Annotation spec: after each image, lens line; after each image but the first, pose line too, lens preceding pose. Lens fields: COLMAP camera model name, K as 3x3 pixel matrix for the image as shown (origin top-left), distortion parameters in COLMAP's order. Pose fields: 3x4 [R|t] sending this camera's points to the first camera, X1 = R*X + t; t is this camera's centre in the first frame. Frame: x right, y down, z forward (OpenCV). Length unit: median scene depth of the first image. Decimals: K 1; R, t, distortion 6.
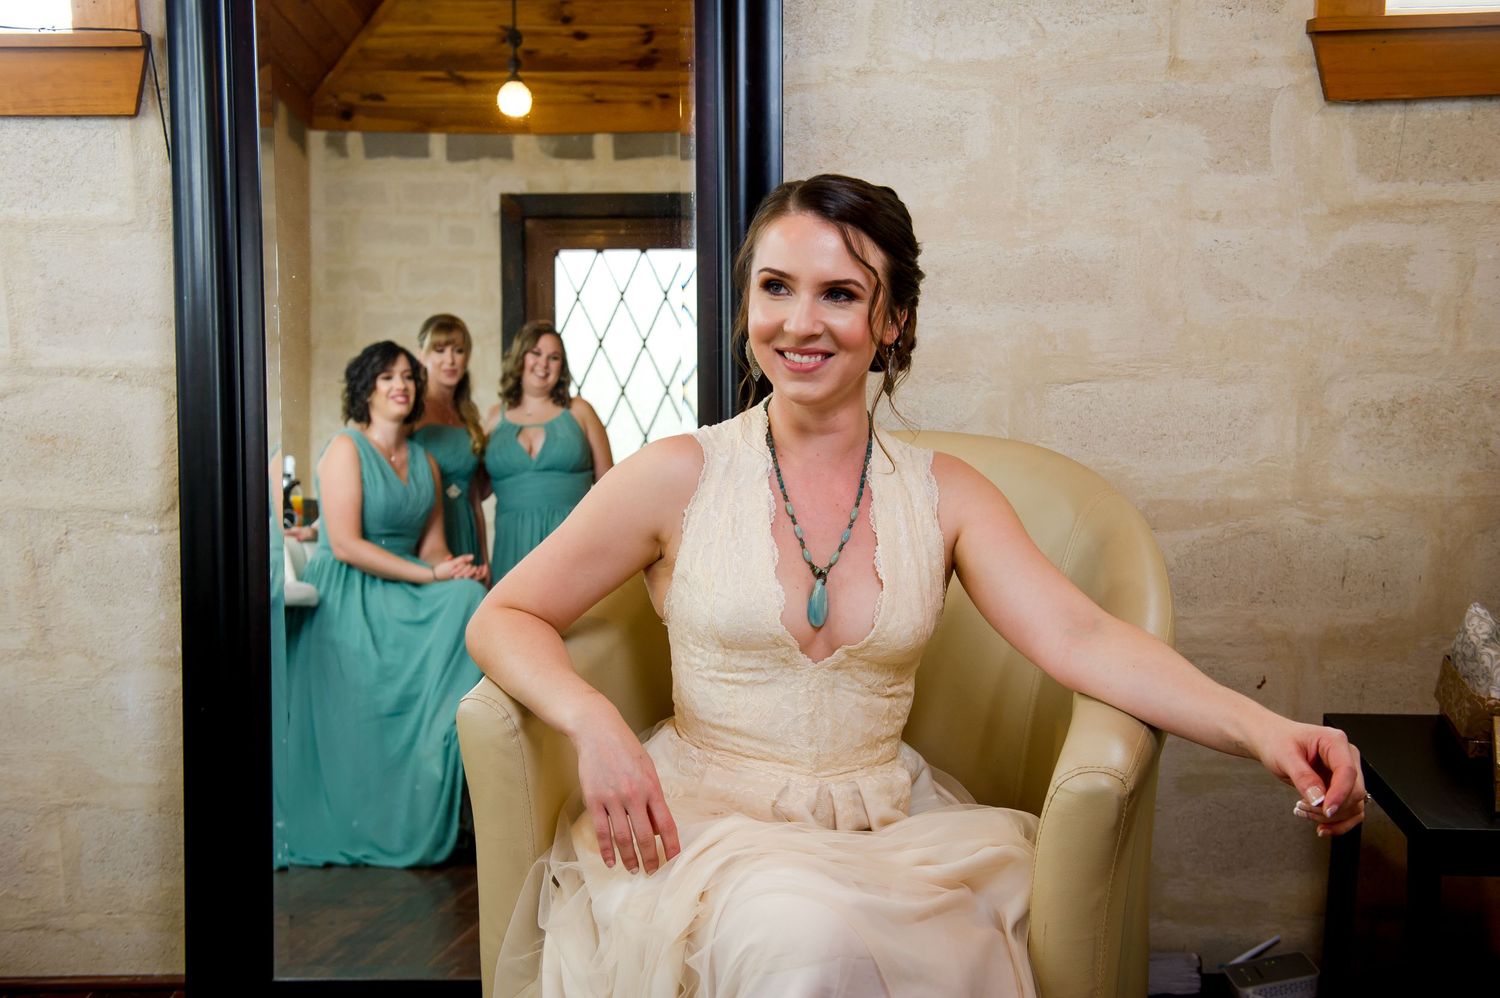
lens RADIAL K [[1624.8, 0, 746.6], [0, 1624.8, 490.2], [0, 0, 1]] dist [0.063284, 0.000000]
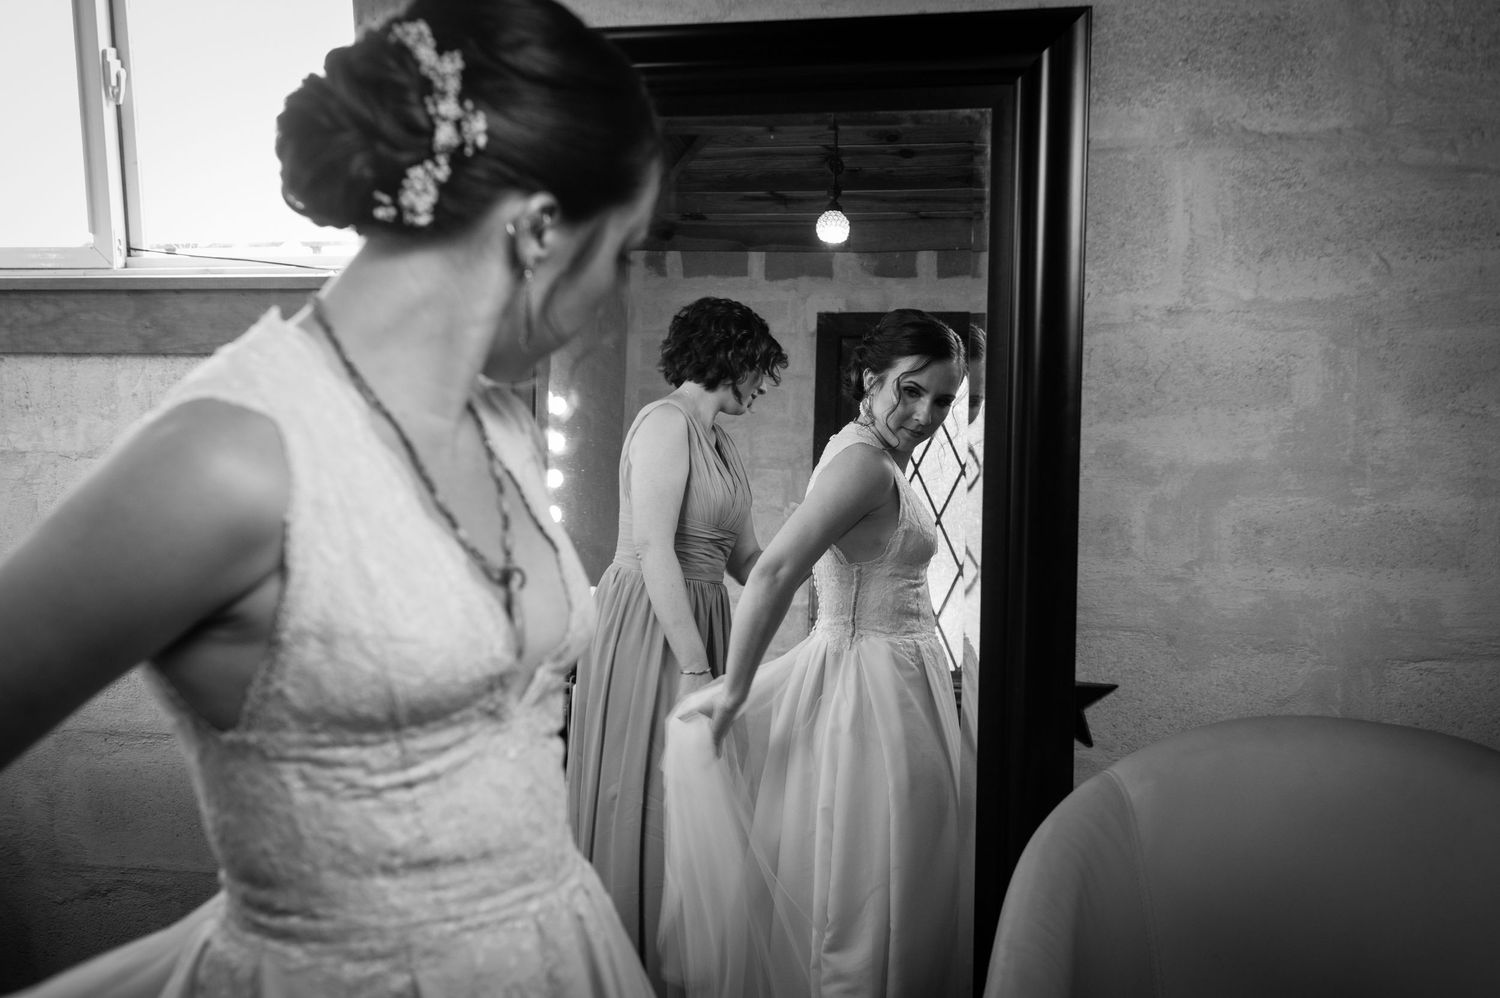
lens RADIAL K [[1720.6, 0, 741.8], [0, 1720.6, 512.5], [0, 0, 1]] dist [0.074039, 0.000000]
pose [[0.981693, 0.028302, -0.188356, 0.018384], [-0.040324, 0.997365, -0.060300, -0.074069], [0.186154, 0.066791, 0.980248, 0.020665]]
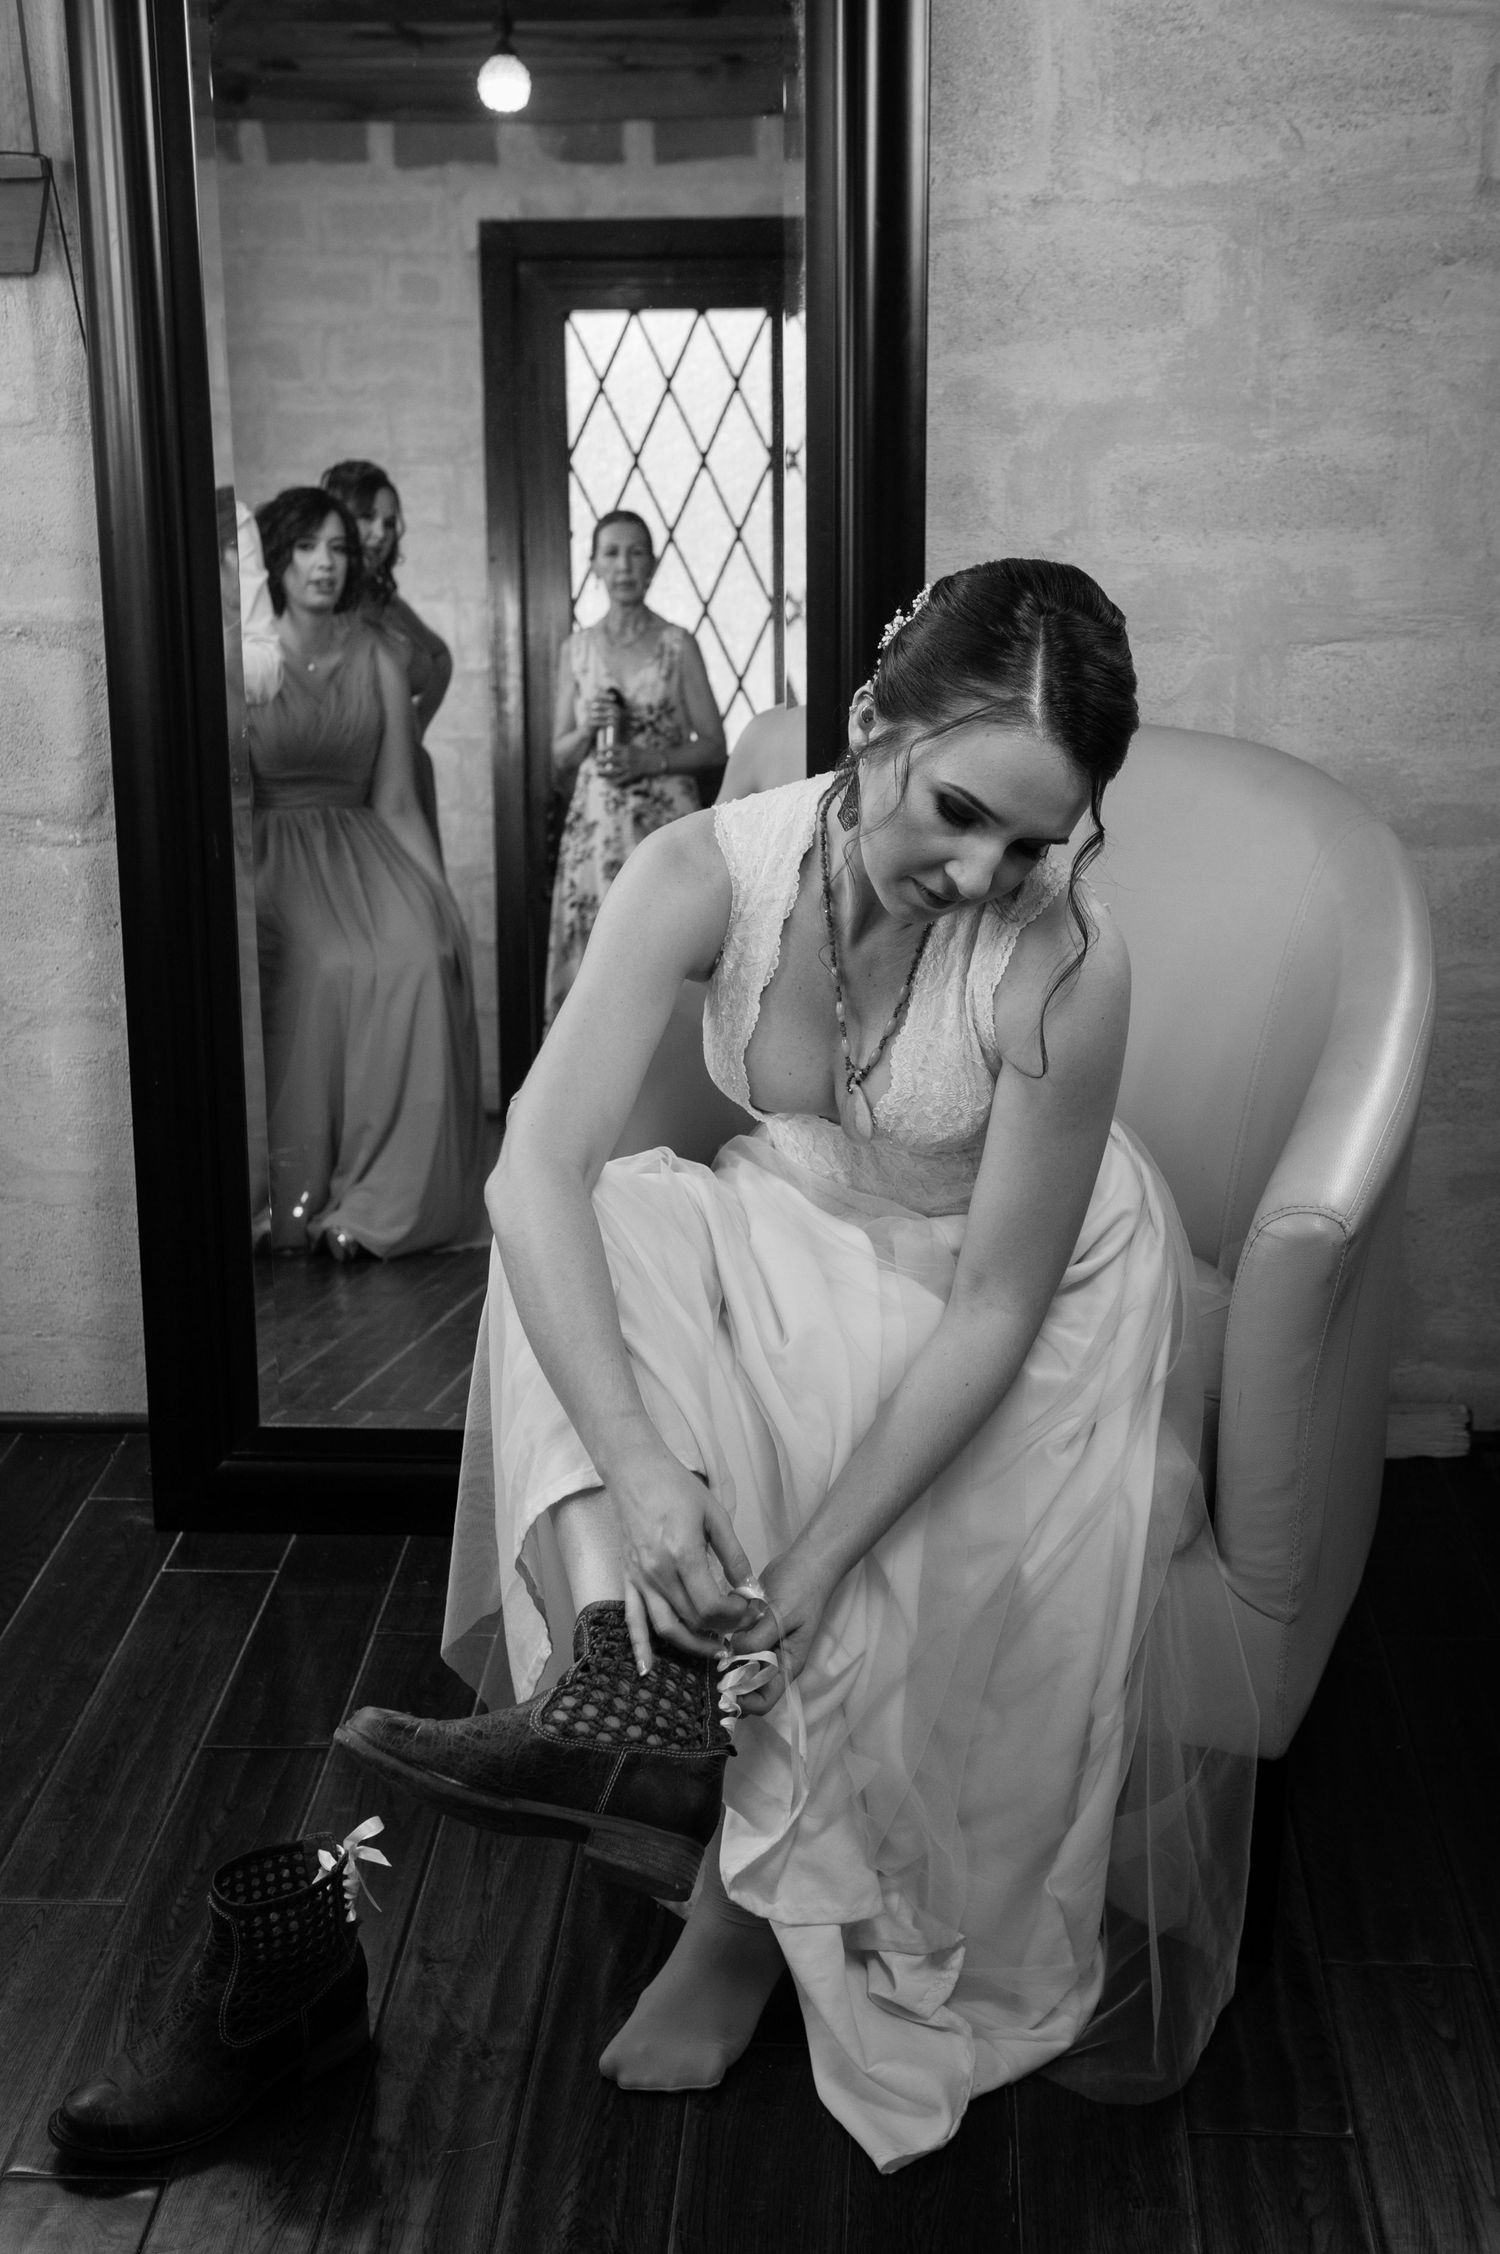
lens RADIAL K [[2448.7, 0, 758.9], [0, 2448.7, 1059.4], [0, 0, 1]] dist [0.040424, 0.000000]
pose [[0.999176, 0.006602, -0.040052, -0.005844], [-0.000543, 0.988771, 0.149439, -0.045836], [0.040589, -0.149294, 0.987959, -0.110534]]
